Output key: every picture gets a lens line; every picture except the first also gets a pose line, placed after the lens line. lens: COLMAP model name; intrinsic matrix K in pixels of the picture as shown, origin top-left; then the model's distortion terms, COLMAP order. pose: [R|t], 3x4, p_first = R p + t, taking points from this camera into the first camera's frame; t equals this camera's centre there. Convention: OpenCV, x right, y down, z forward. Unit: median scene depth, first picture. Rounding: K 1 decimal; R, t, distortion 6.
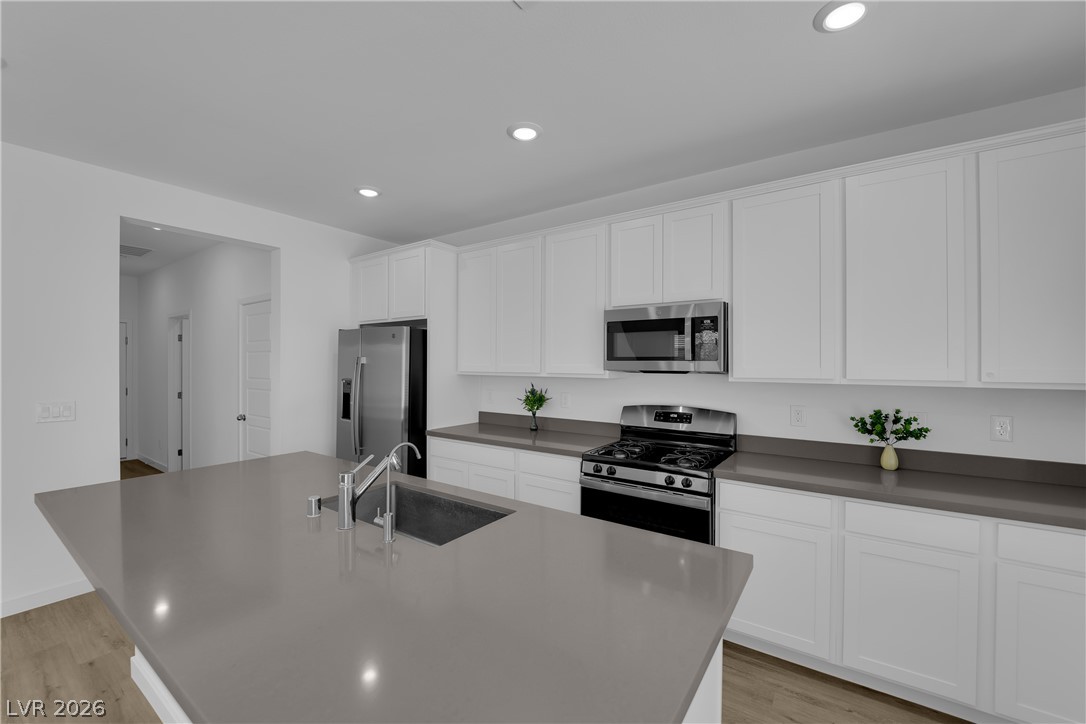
lens RADIAL K [[436.9, 0, 546.3], [0, 436.9, 360.6], [0, 0, 1]] dist [-0.011756, -0.001505]
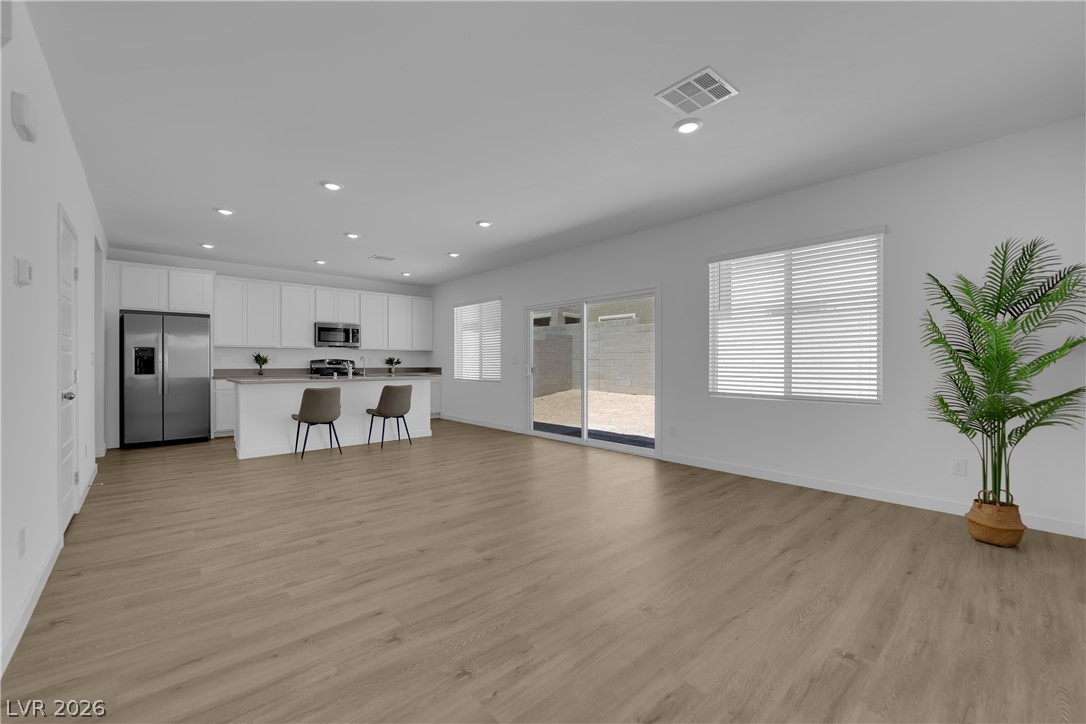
lens RADIAL K [[436.9, 0, 538.5], [0, 436.9, 360.5], [0, 0, 1]] dist [-0.011756, -0.001505]
pose [[0.232517, 0.002638, 0.972589, -2.208999], [-0.006114, 0.999981, -0.001250, 0.113414], [-0.972573, -0.005655, 0.232529, -0.953180]]
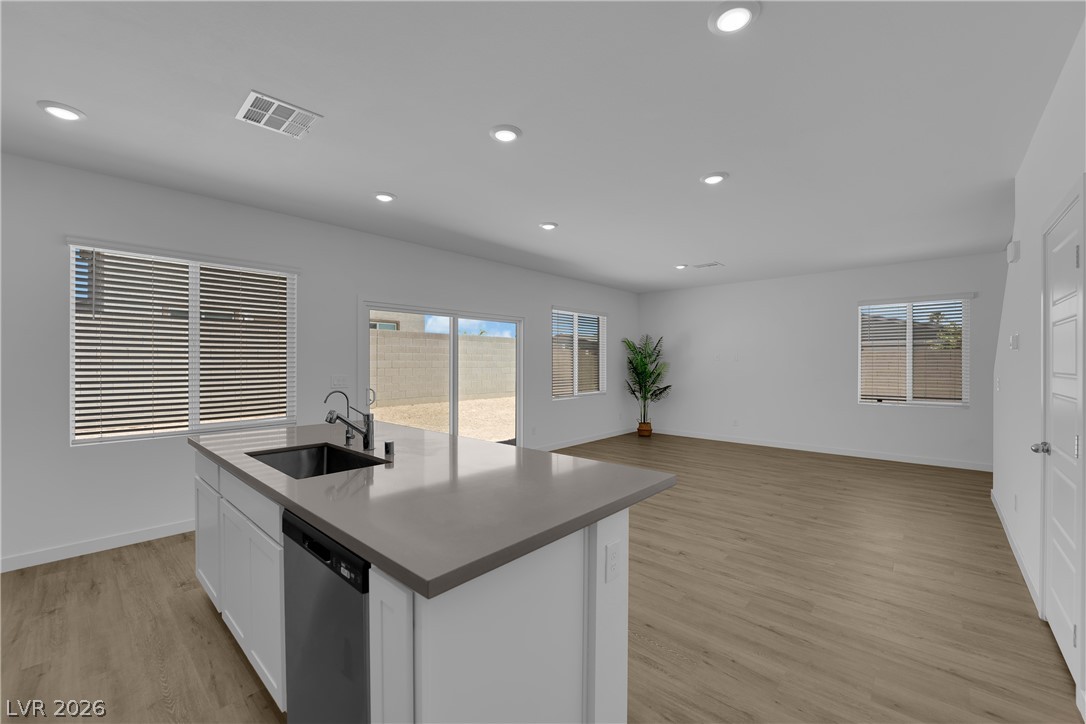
lens RADIAL K [[436.9, 0, 537.4], [0, 436.9, 363.5], [0, 0, 1]] dist [-0.011756, -0.001505]
pose [[-0.989865, -0.001209, 0.142005, -0.669584], [-0.002054, 0.999981, -0.005806, 0.046299], [-0.141996, -0.006039, -0.989849, 1.269563]]
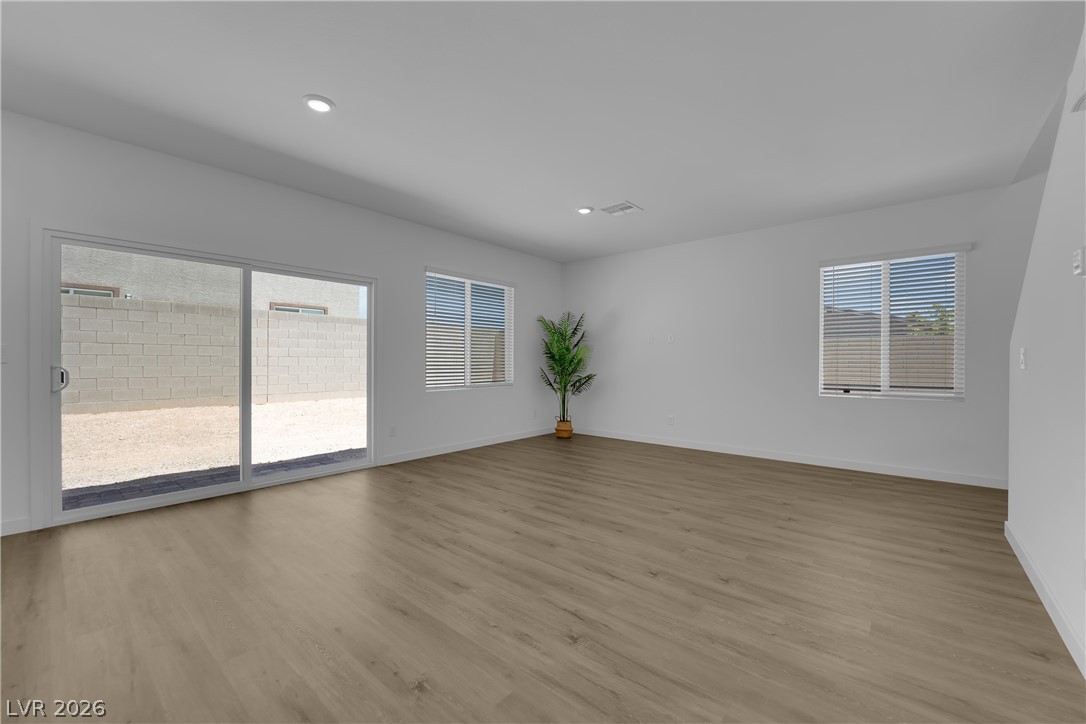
lens RADIAL K [[436.9, 0, 536.8], [0, 436.9, 363.5], [0, 0, 1]] dist [-0.011756, -0.001505]
pose [[-0.993839, -0.005316, 0.110710, -1.086789], [-0.005768, 0.999976, -0.003763, 0.125977], [-0.110687, -0.004378, -0.993846, 0.621134]]
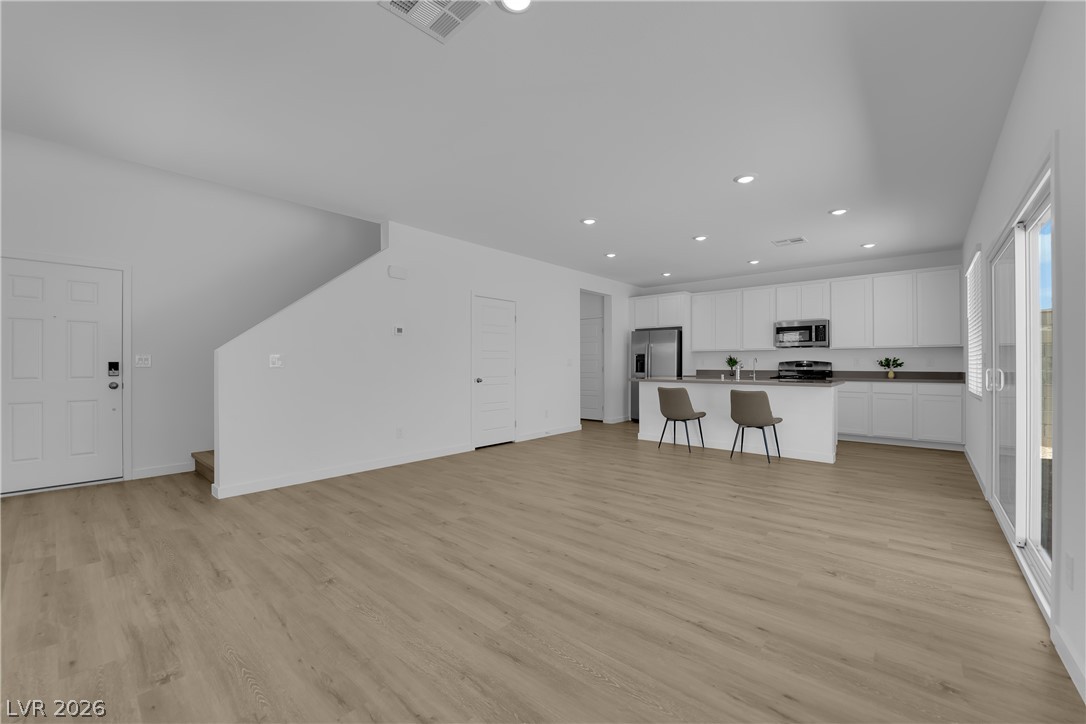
lens RADIAL K [[436.9, 0, 540.7], [0, 436.9, 370.6], [0, 0, 1]] dist [-0.011756, -0.001505]
pose [[0.993248, -0.000978, -0.116008, -0.963668], [0.003417, 0.999777, 0.020826, 0.109459], [0.115962, -0.021081, 0.993030, -1.731554]]
